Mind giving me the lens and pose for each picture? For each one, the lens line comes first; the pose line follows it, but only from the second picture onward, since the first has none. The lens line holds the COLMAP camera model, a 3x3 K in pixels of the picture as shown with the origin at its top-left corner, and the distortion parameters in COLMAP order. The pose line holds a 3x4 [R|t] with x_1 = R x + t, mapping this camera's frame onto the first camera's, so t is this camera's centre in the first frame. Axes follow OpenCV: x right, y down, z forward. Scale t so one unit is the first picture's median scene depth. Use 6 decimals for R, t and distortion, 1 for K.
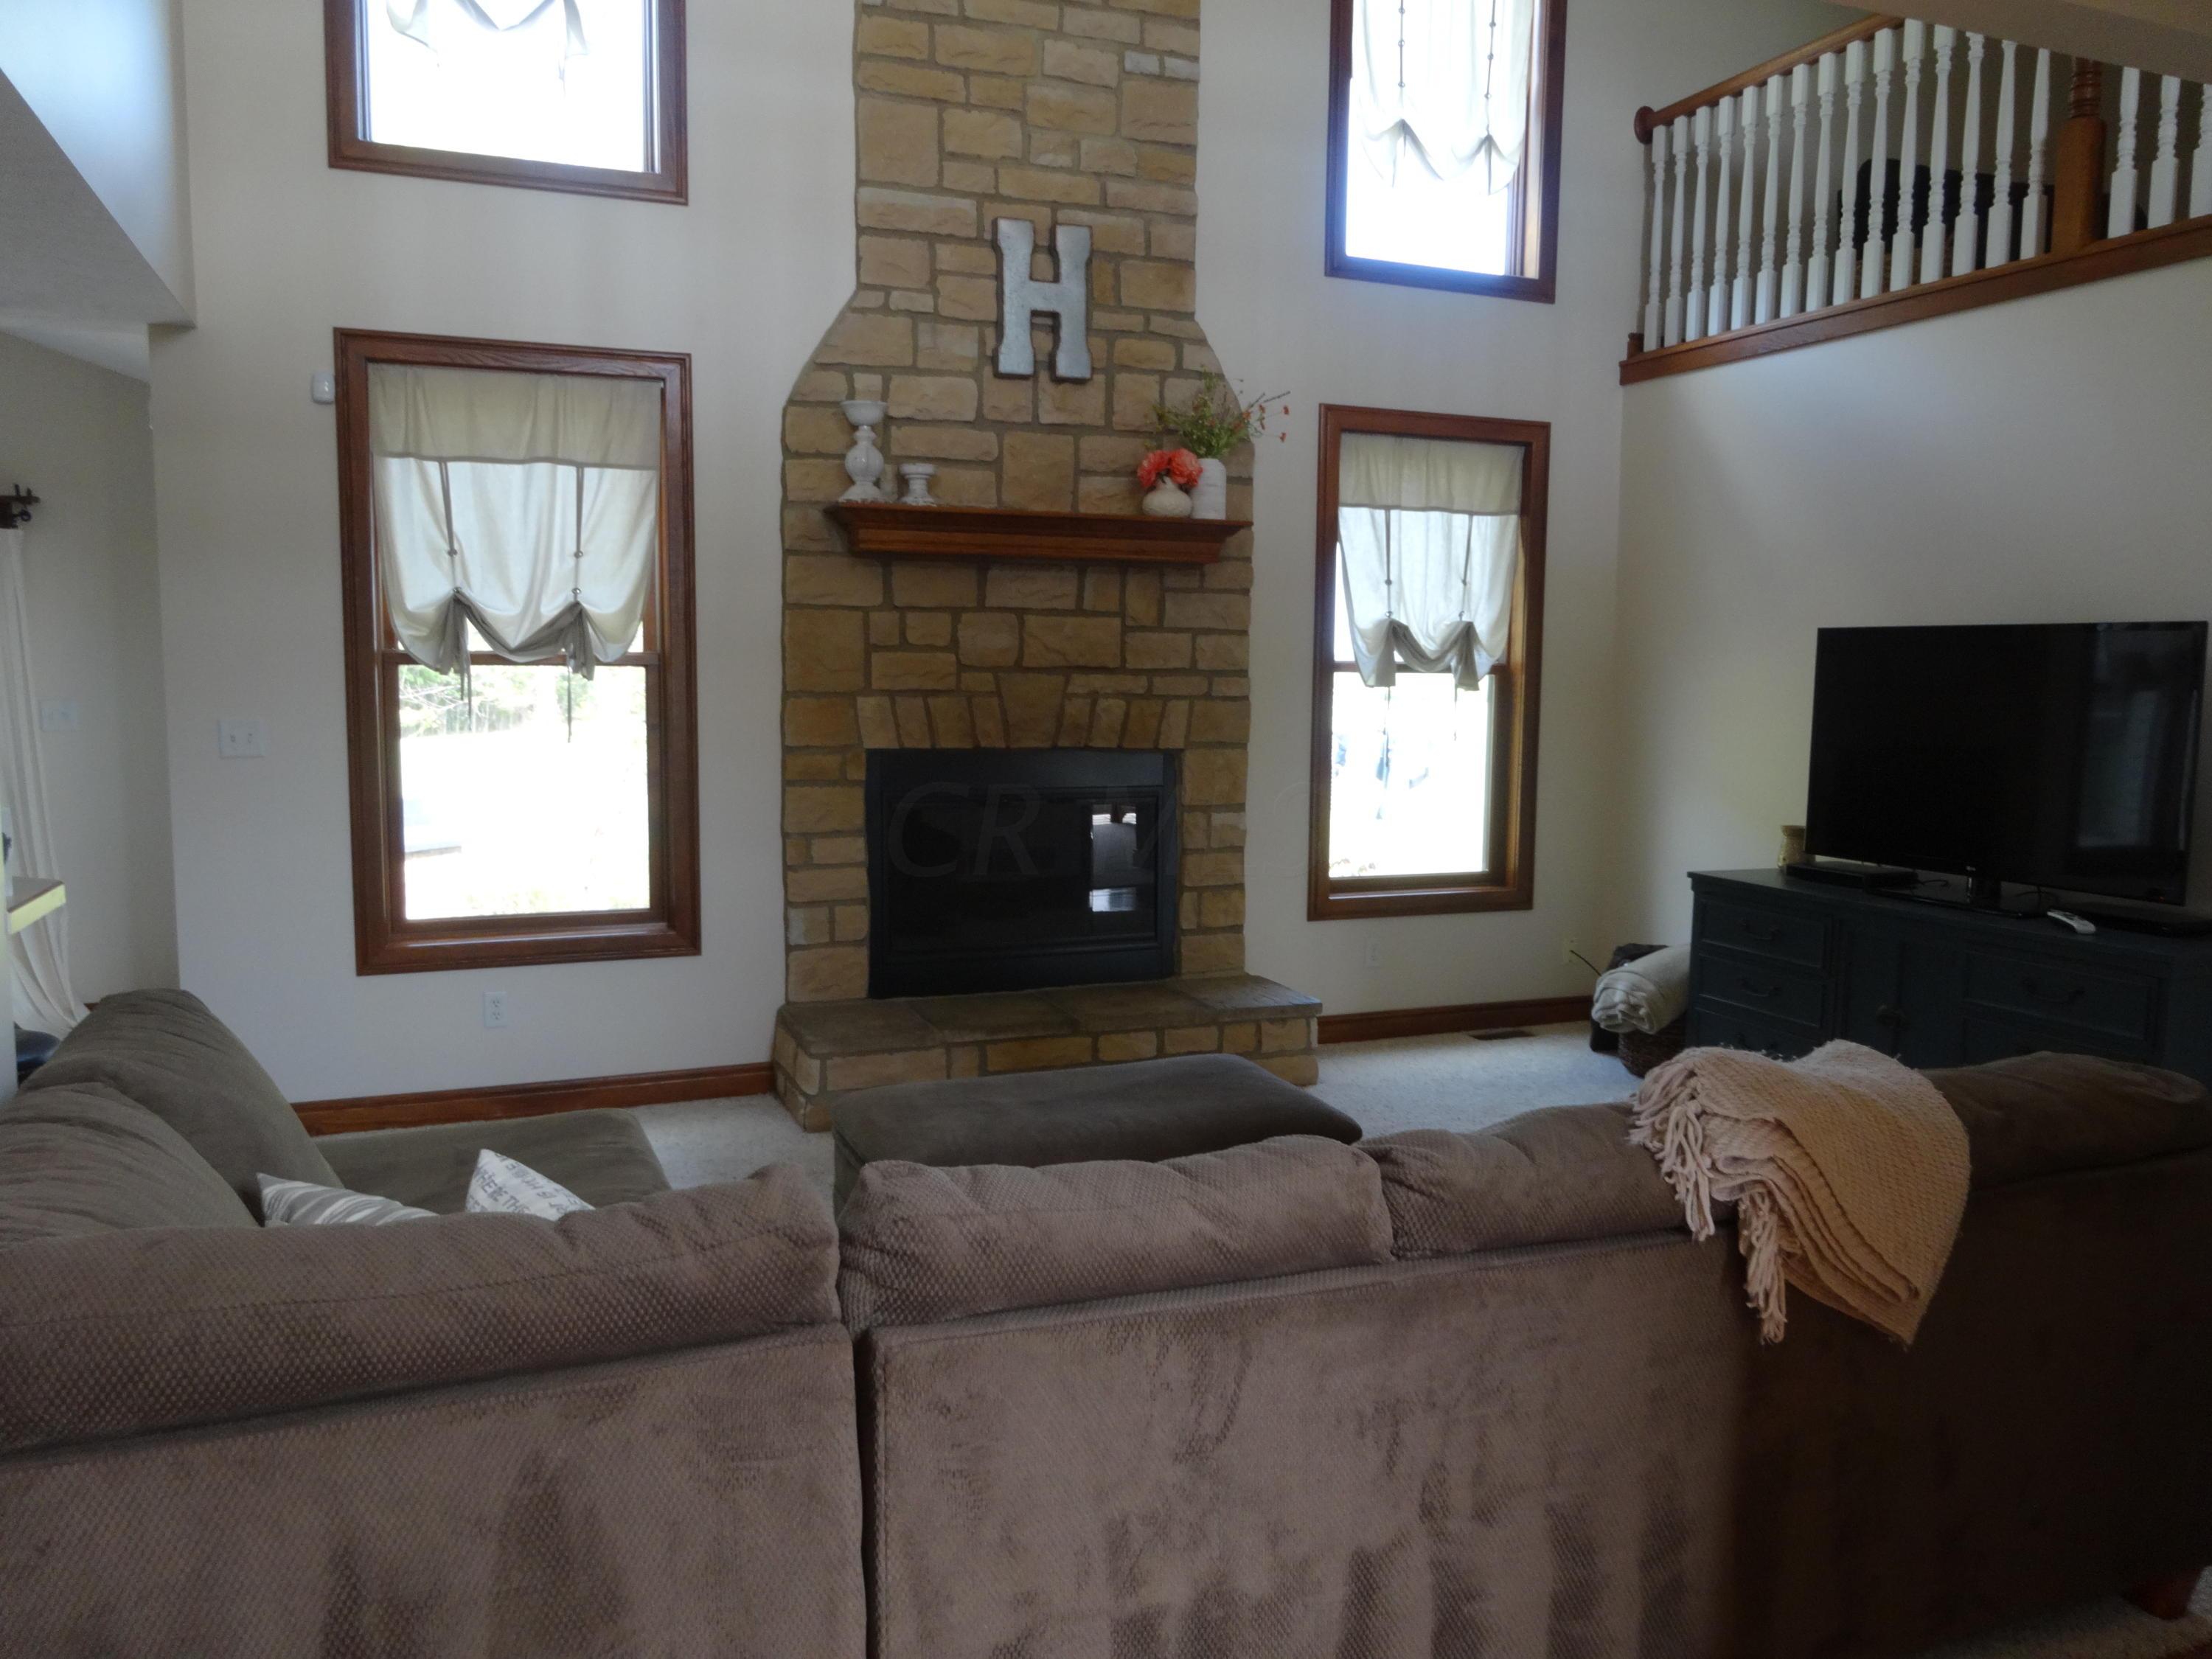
lens RADIAL K [[1615.3, 0, 1106.0], [0, 1615.3, 829.5], [0, 0, 1]] dist [-0.014396, -0.002538]
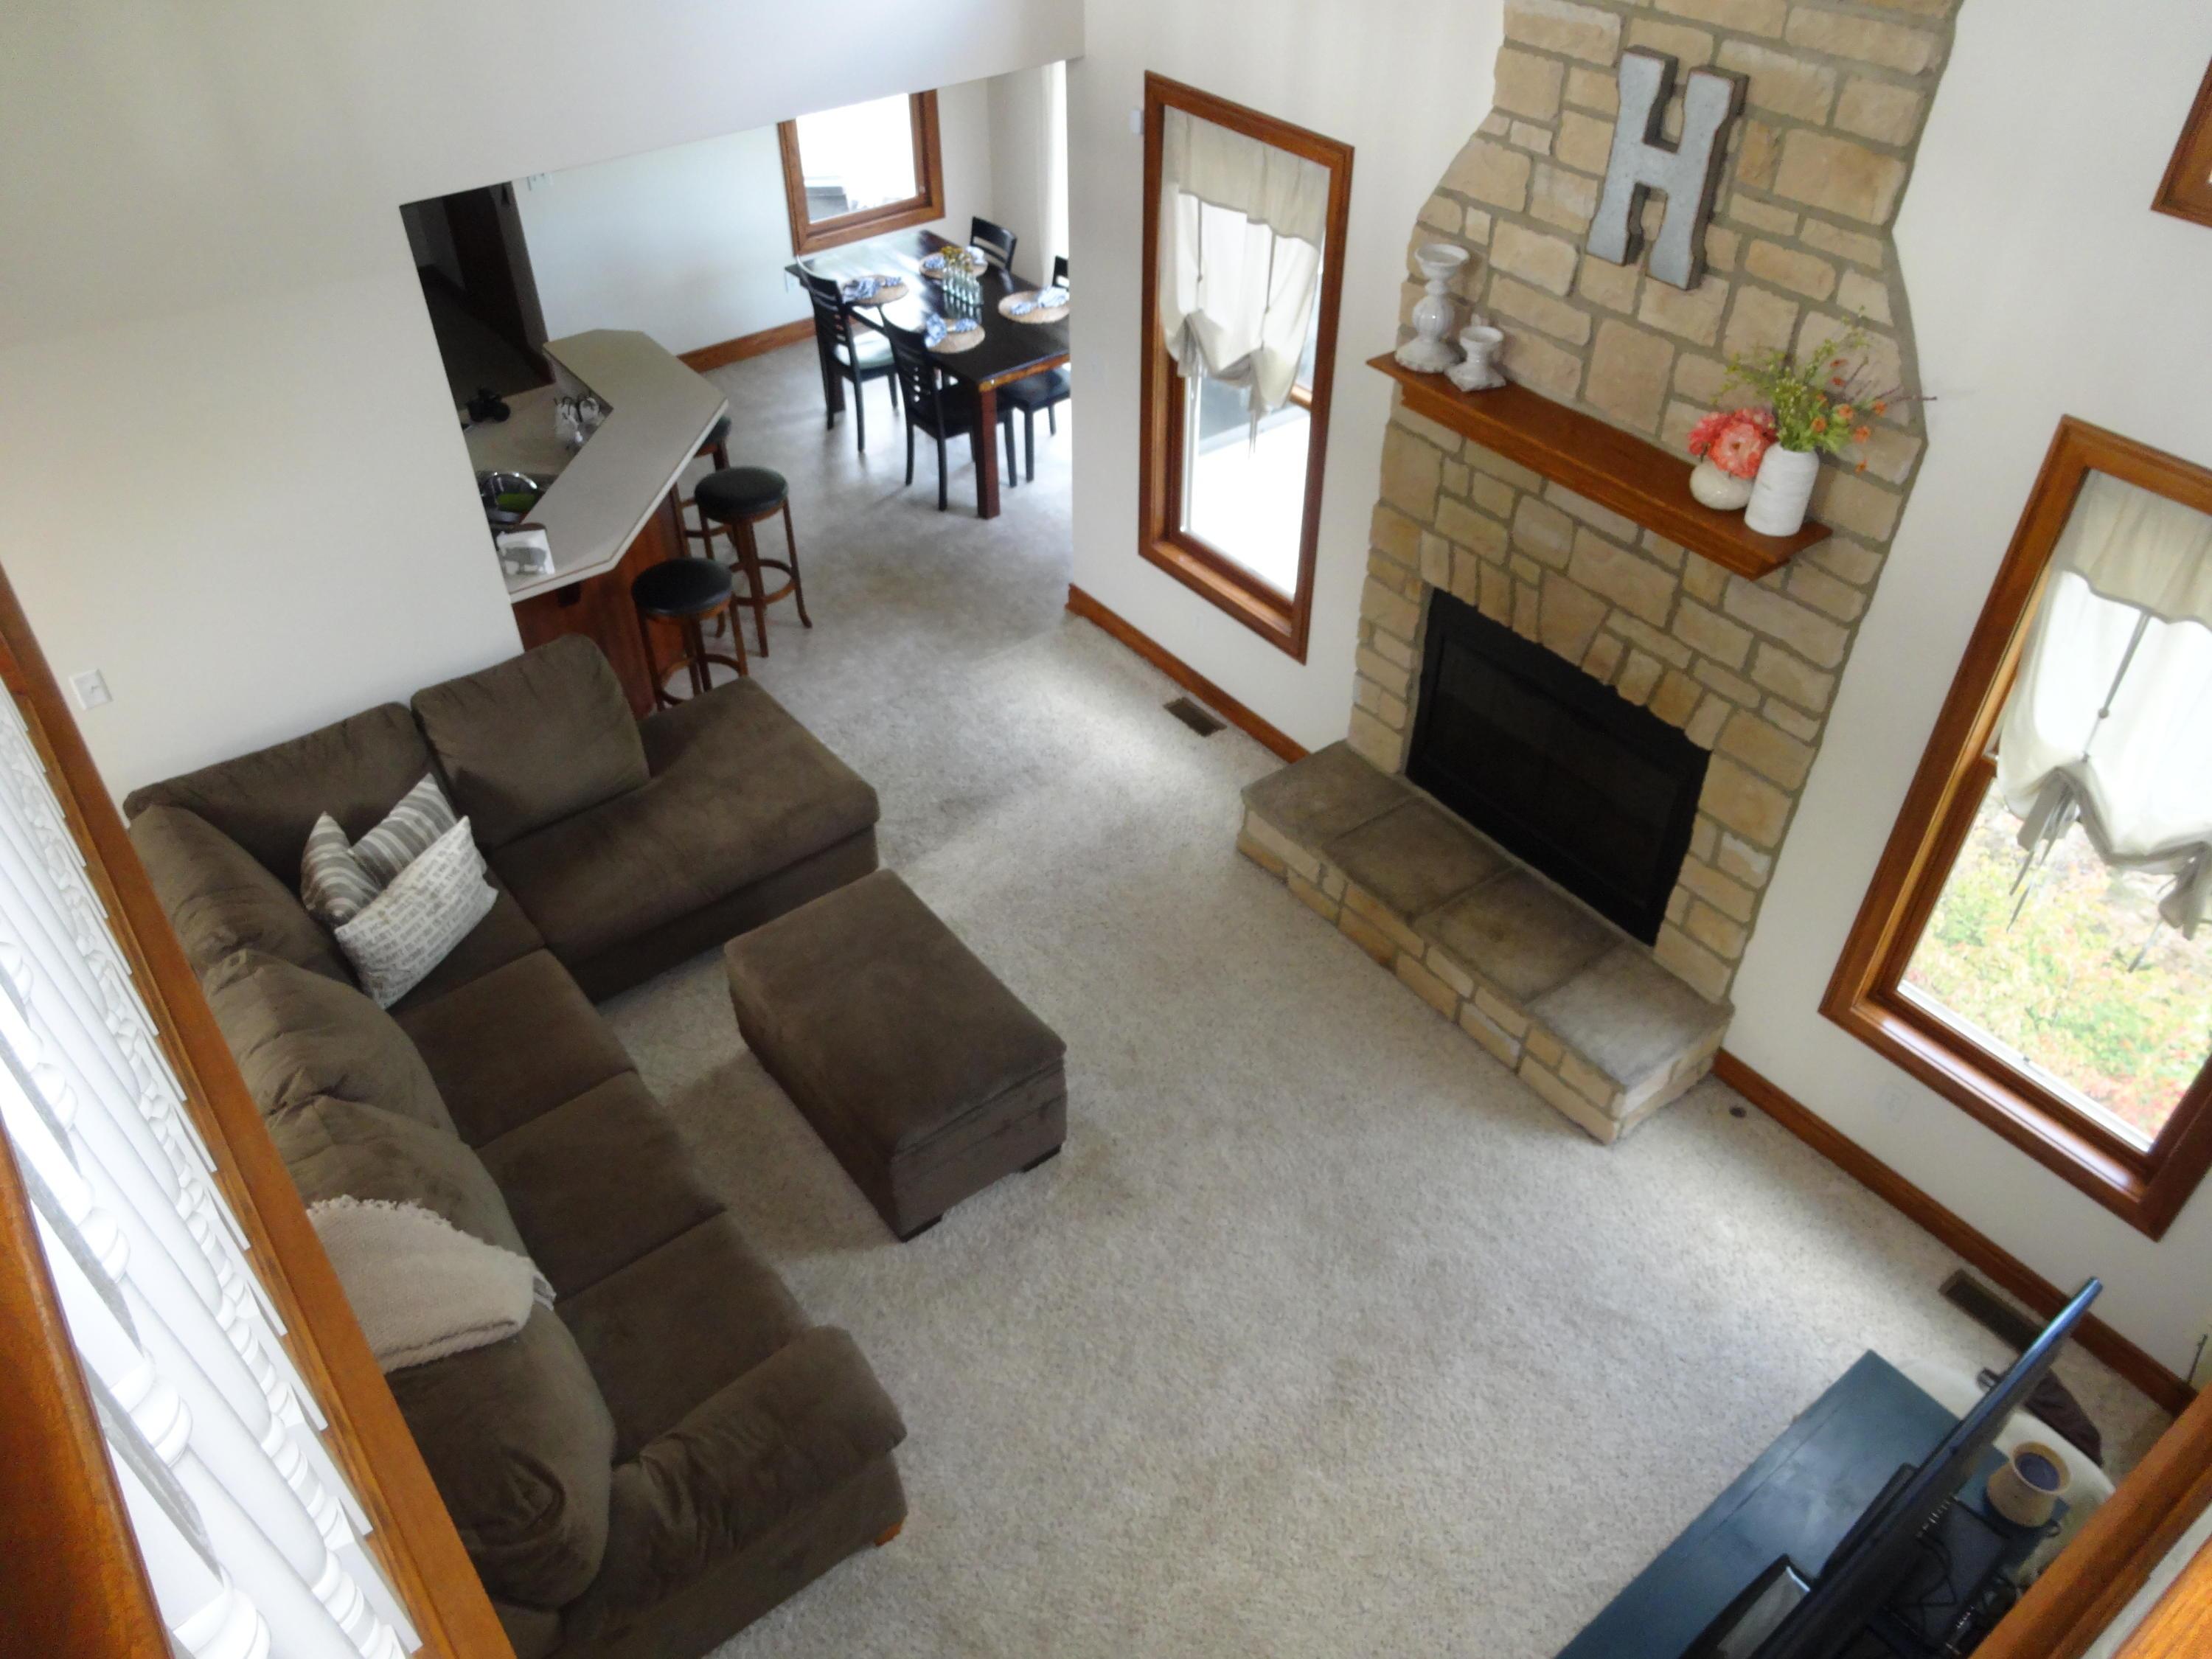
lens RADIAL K [[1615.3, 0, 1106.0], [0, 1615.3, 829.5], [0, 0, 1]] dist [-0.014396, -0.002538]
pose [[0.262125, 0.618796, -0.740528, 0.628080], [-0.097863, 0.780448, 0.617514, -0.519329], [0.960059, -0.089396, 0.265132, 0.523438]]
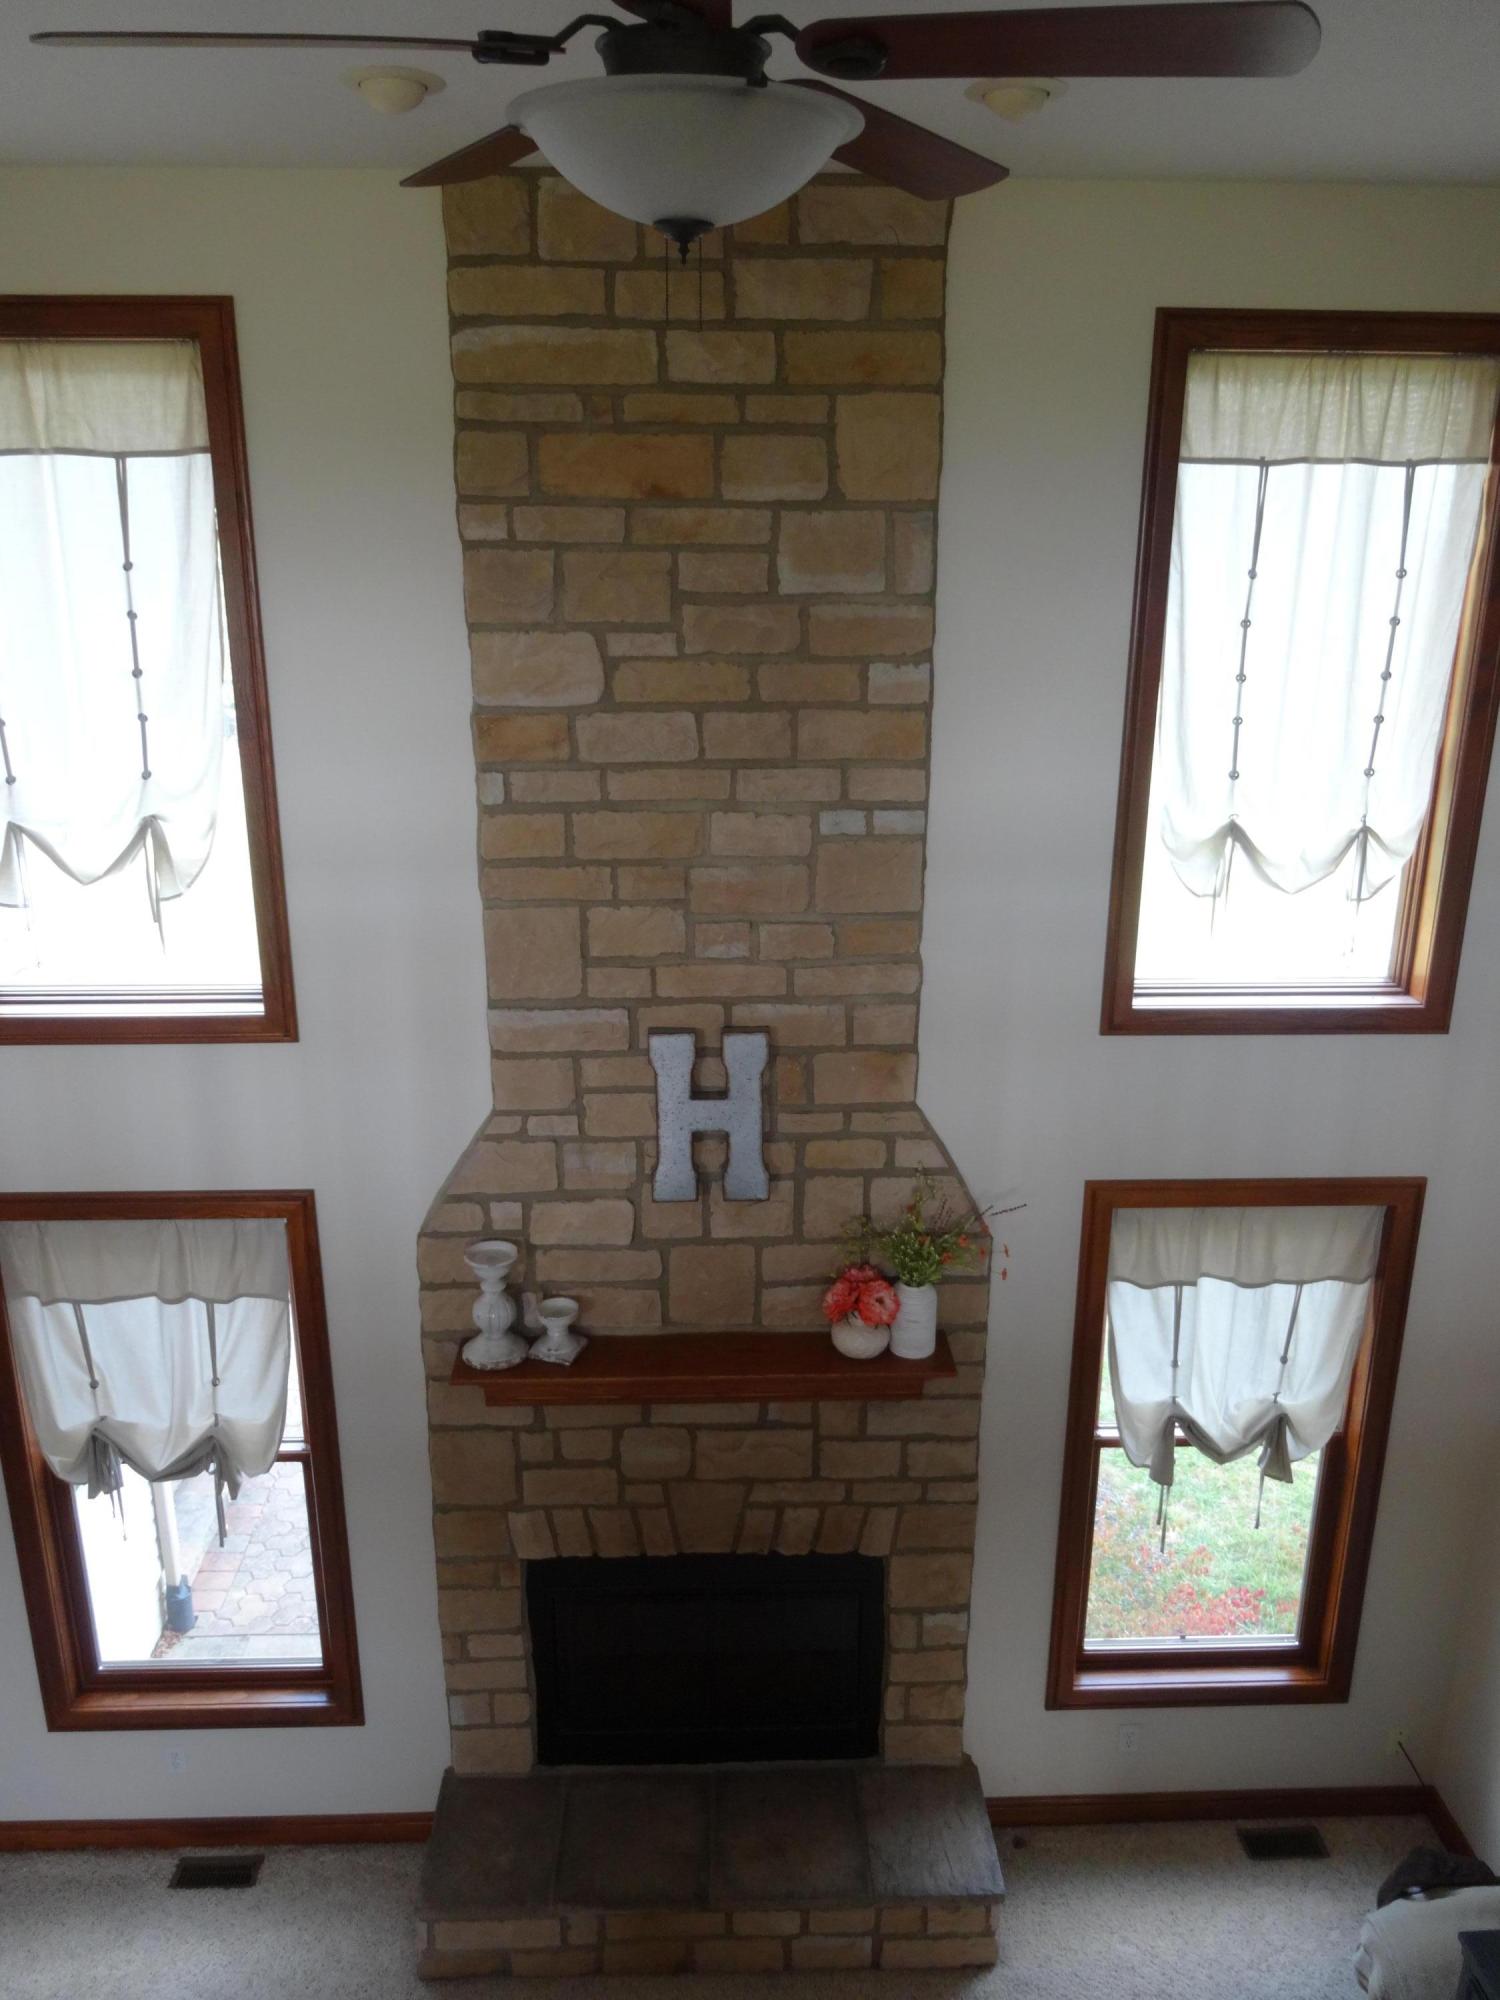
lens RADIAL K [[1460.5, 0, 753.1], [0, 1460.5, 986.8], [0, 0, 1]] dist [-0.014396, -0.002538]
pose [[0.939804, 0.091487, -0.329239, 0.224639], [-0.029447, 0.981592, 0.188704, -0.533209], [0.340442, -0.167650, 0.925199, 0.311489]]
